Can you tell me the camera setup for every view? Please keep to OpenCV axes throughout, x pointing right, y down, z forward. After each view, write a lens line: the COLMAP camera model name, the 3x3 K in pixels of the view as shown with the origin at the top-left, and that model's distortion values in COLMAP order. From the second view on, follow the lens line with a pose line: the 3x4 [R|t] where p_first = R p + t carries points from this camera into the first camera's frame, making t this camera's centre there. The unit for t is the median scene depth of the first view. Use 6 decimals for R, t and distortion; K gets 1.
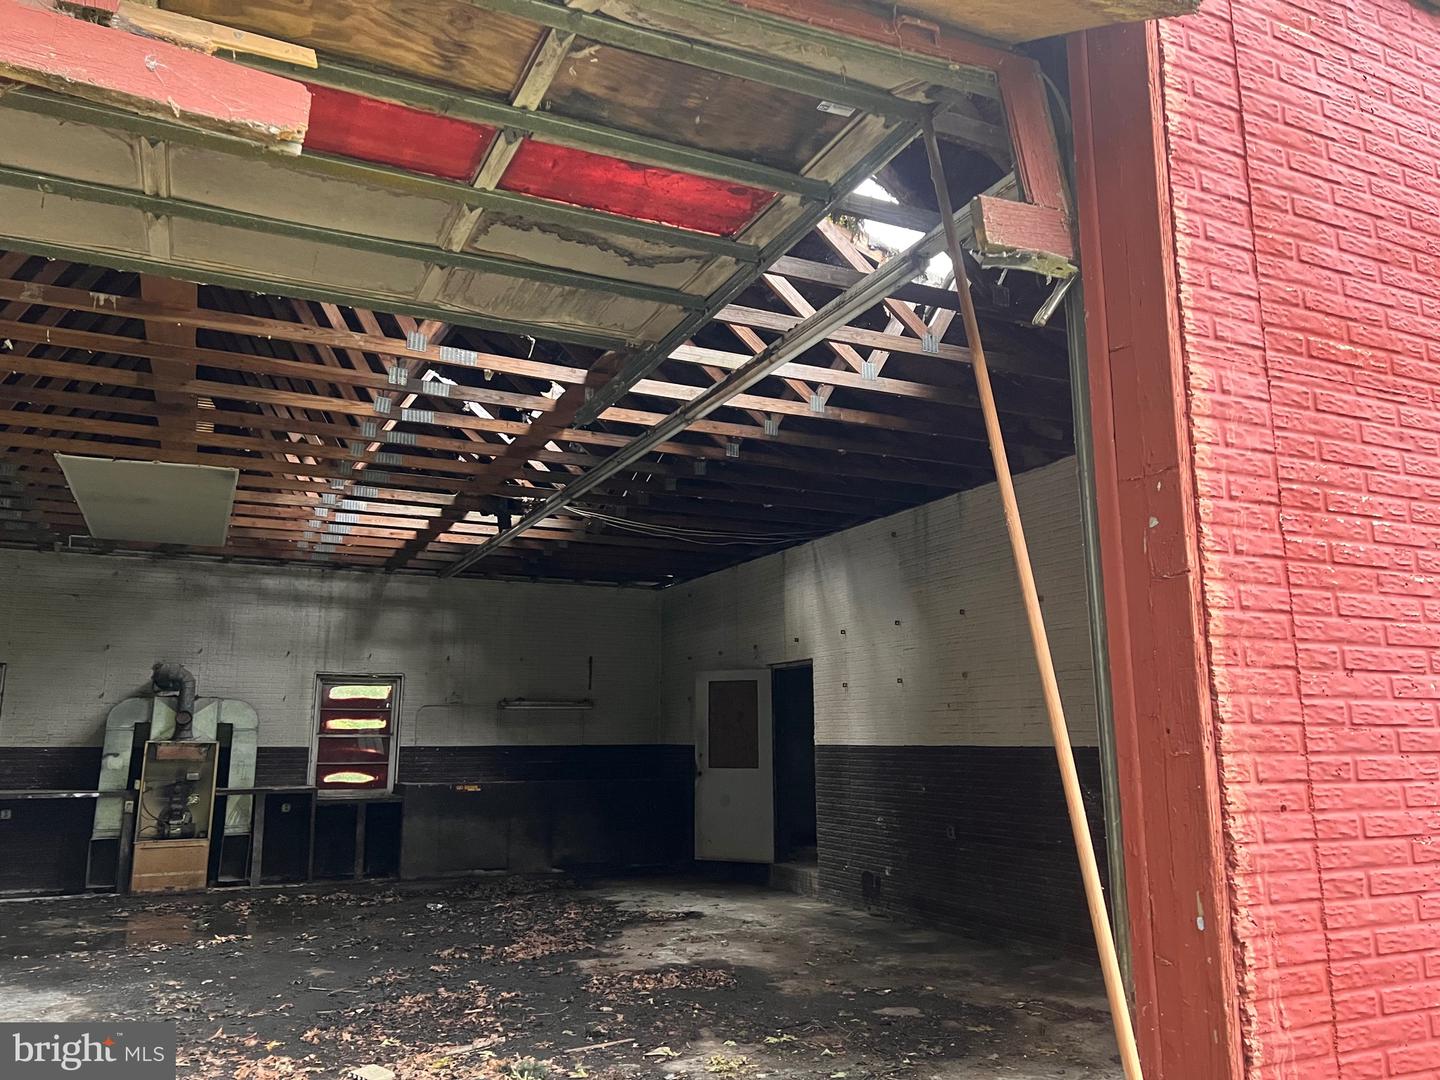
lens RADIAL K [[1074.6, 0, 712.0], [0, 1074.6, 540.1], [0, 0, 1]] dist [0.057655, -0.065181]
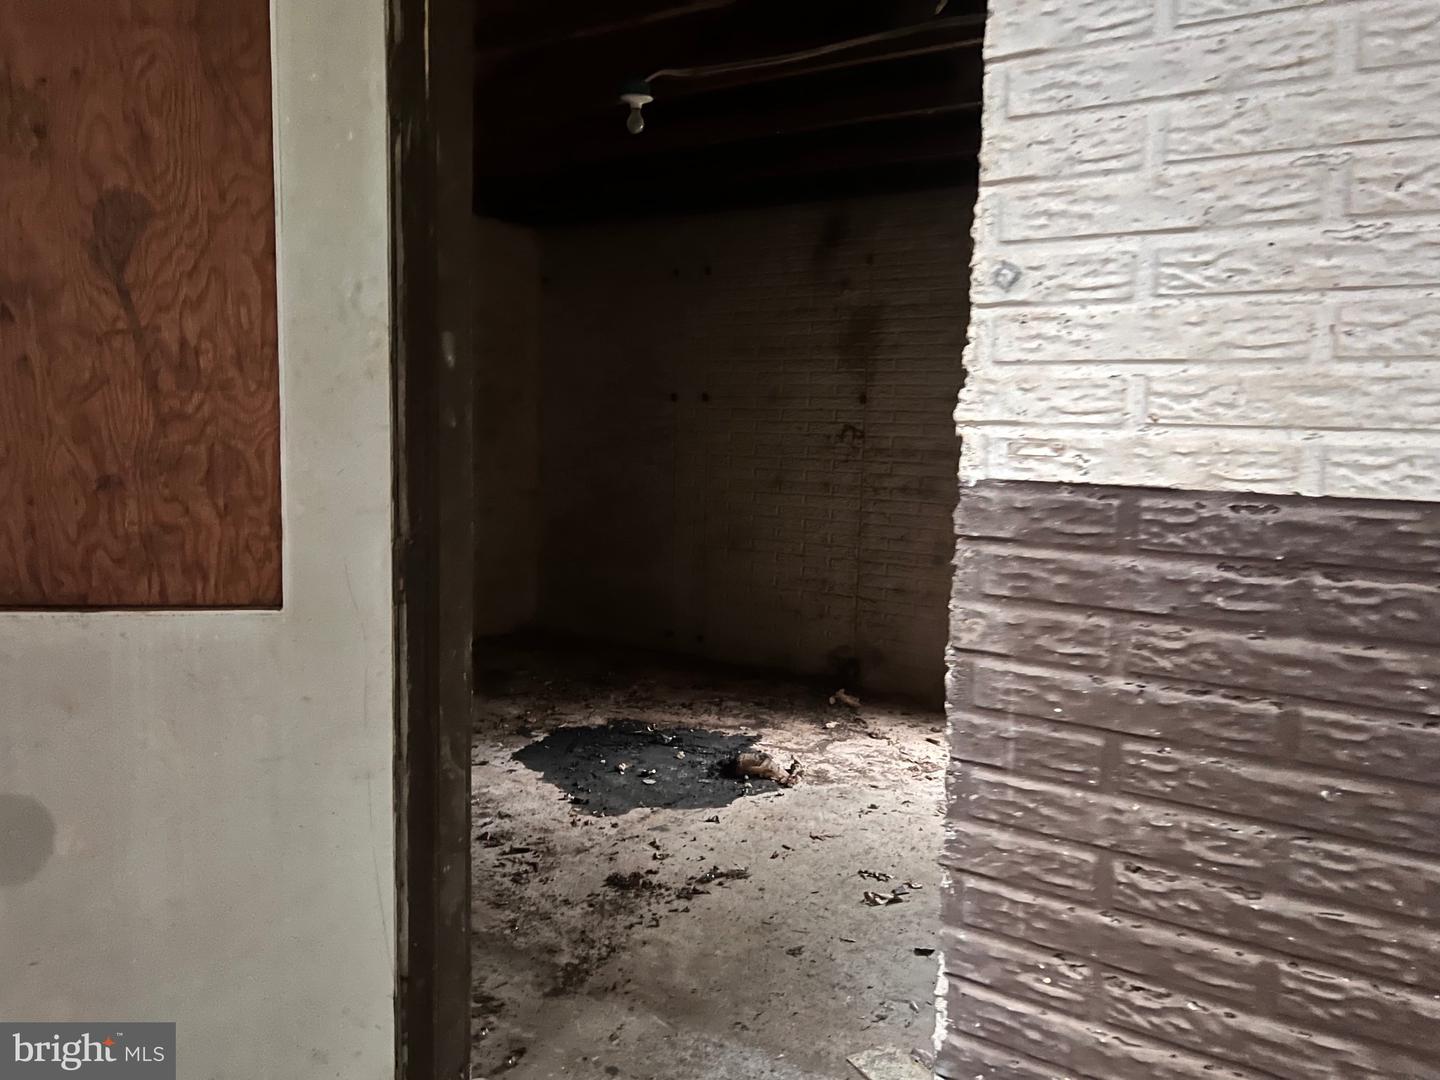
lens RADIAL K [[1074.6, 0, 726.1], [0, 1074.6, 536.1], [0, 0, 1]] dist [0.057655, -0.065181]
pose [[0.851608, -0.037085, 0.522865, 0.021131], [-0.120601, 0.956872, 0.264295, 0.179176], [-0.510116, -0.288134, 0.810408, 0.972368]]
